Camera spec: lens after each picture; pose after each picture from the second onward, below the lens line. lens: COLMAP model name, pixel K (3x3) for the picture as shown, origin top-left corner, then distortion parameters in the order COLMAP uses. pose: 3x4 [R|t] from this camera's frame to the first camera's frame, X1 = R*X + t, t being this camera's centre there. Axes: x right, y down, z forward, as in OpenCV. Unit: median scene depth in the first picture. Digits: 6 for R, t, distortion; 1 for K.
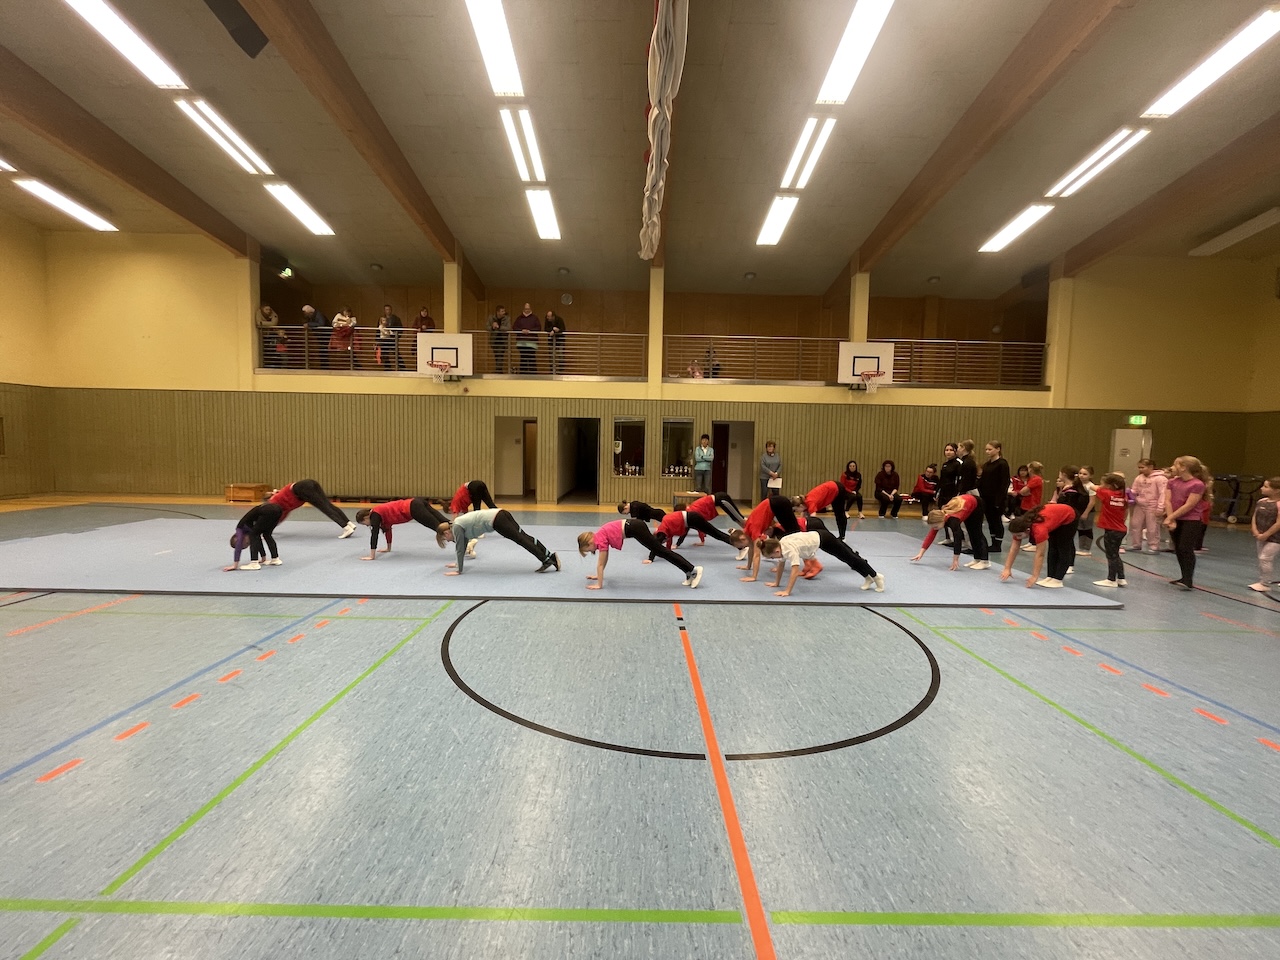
lens RADIAL K [[520.1, 0, 640.0], [0, 520.1, 480.0], [0, 0, 1]] dist [-0.004046, -0.000262]
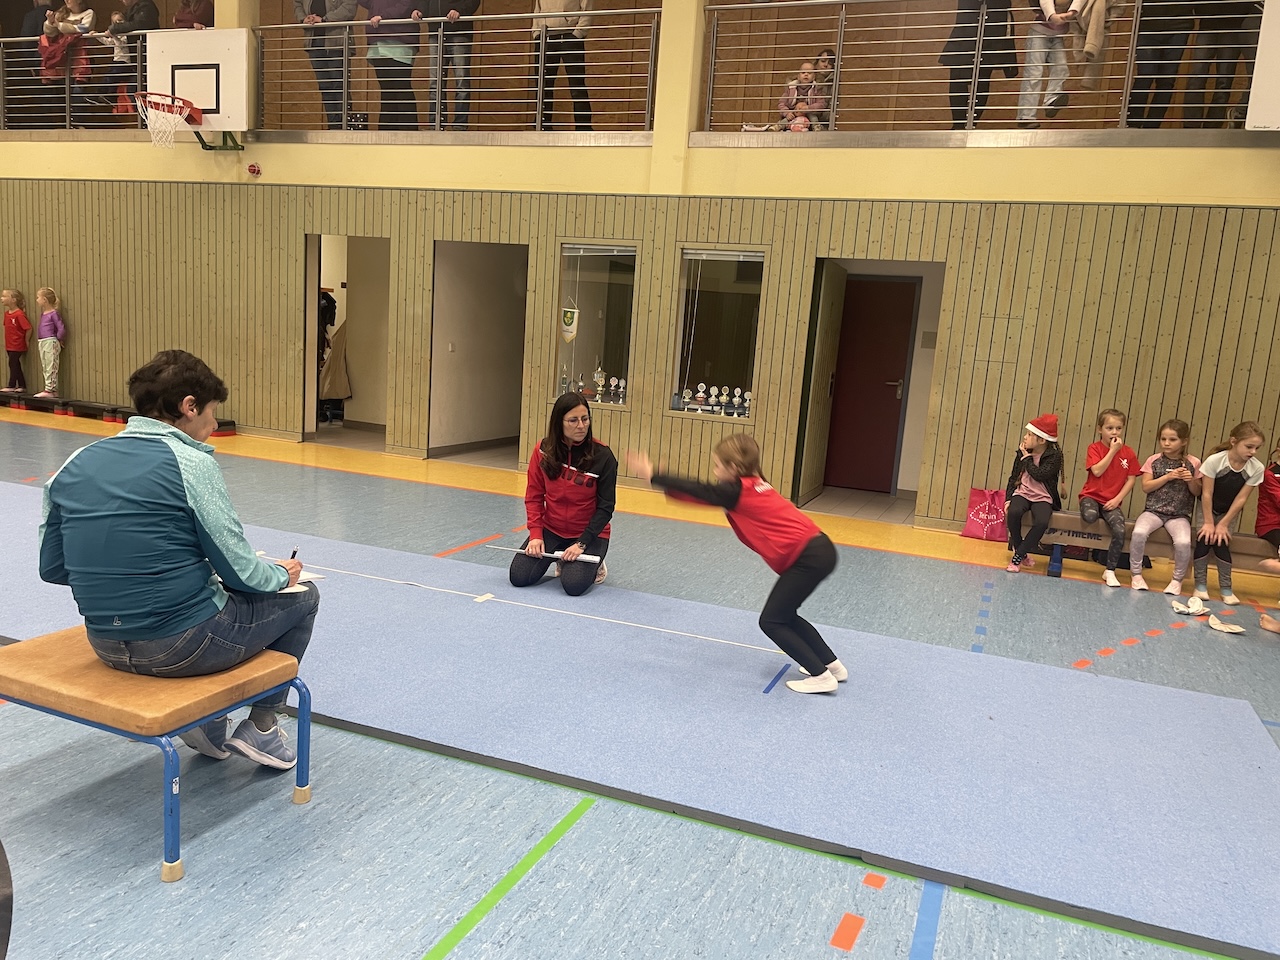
lens RADIAL K [[968.3, 0, 646.6], [0, 968.3, 481.3], [0, 0, 1]] dist [0.091859, -0.117610]
pose [[0.927363, 0.105278, -0.359046, 0.284859], [-0.077105, 0.992774, 0.091945, -0.018735], [0.366131, -0.057582, 0.928780, 0.357176]]
